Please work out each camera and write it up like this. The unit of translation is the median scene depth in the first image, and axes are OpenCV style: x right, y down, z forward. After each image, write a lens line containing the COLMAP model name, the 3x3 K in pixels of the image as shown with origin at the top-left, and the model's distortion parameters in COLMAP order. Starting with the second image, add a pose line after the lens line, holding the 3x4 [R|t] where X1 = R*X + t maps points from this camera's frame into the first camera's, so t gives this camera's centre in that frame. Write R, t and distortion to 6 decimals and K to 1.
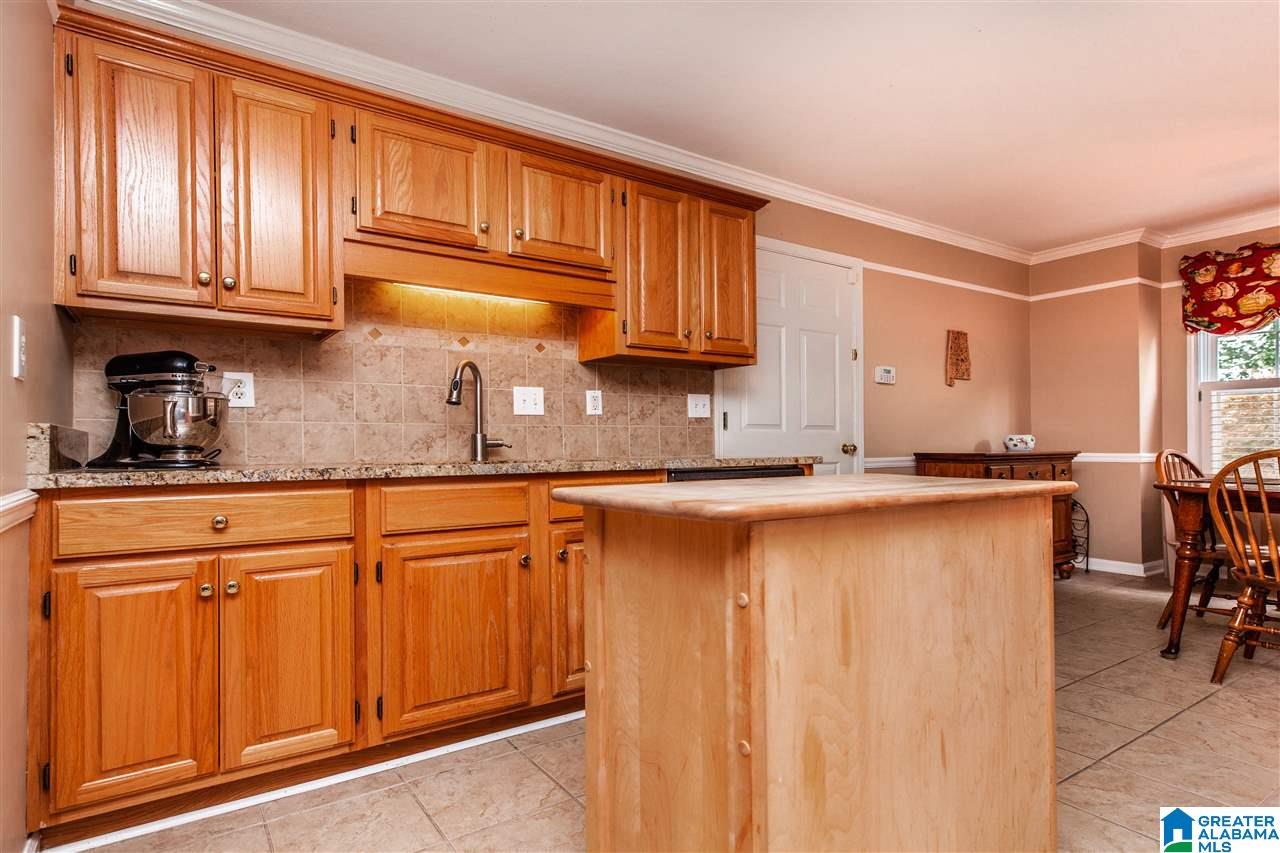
lens RADIAL K [[584.9, 0, 638.1], [0, 584.9, 445.0], [0, 0, 1]] dist [0.000461, -0.000320]
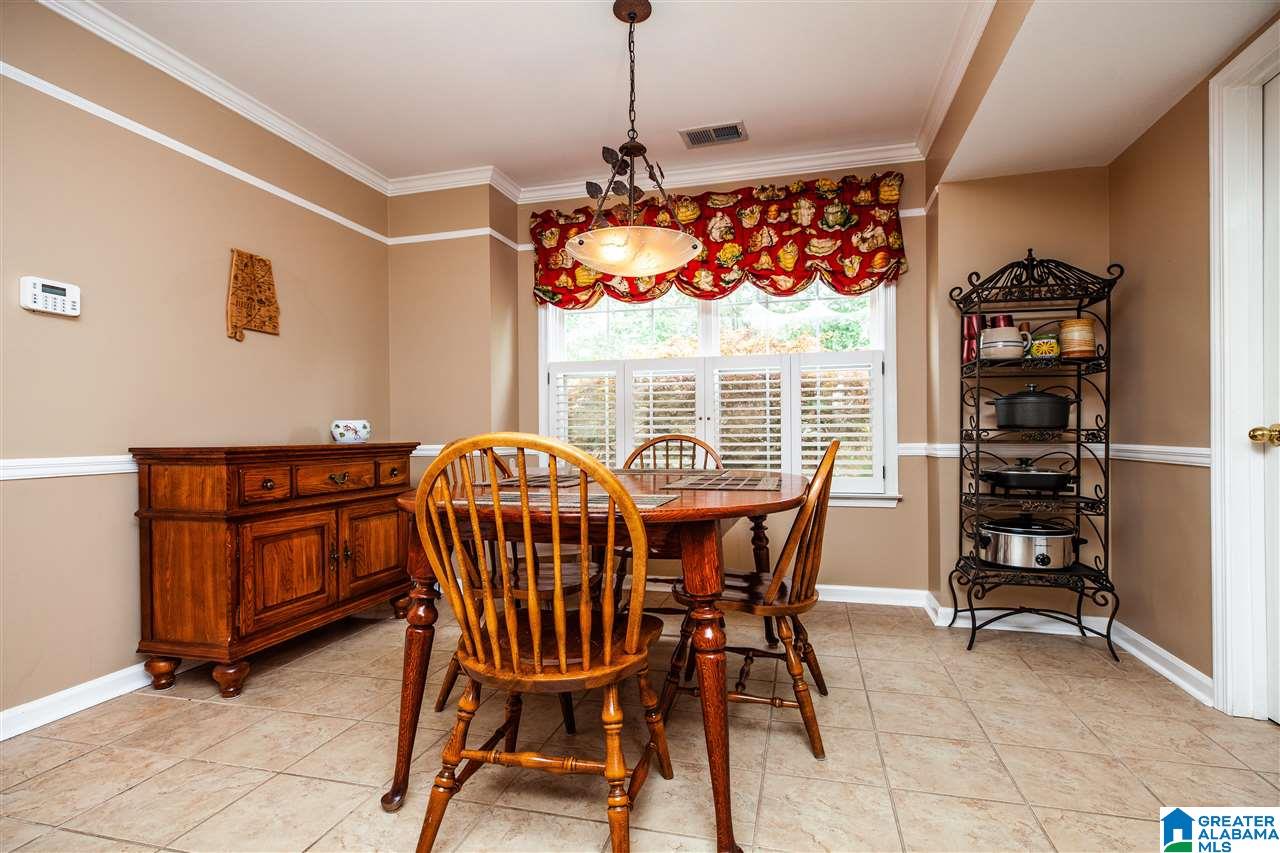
lens RADIAL K [[559.6, 0, 639.9], [0, 559.6, 434.4], [0, 0, 1]] dist [0.000441, 0.000058]
pose [[0.723516, 0.002696, 0.690302, 0.480261], [0.001597, 0.999983, -0.005580, 0.004791], [-0.690306, 0.005140, 0.723500, 0.301204]]
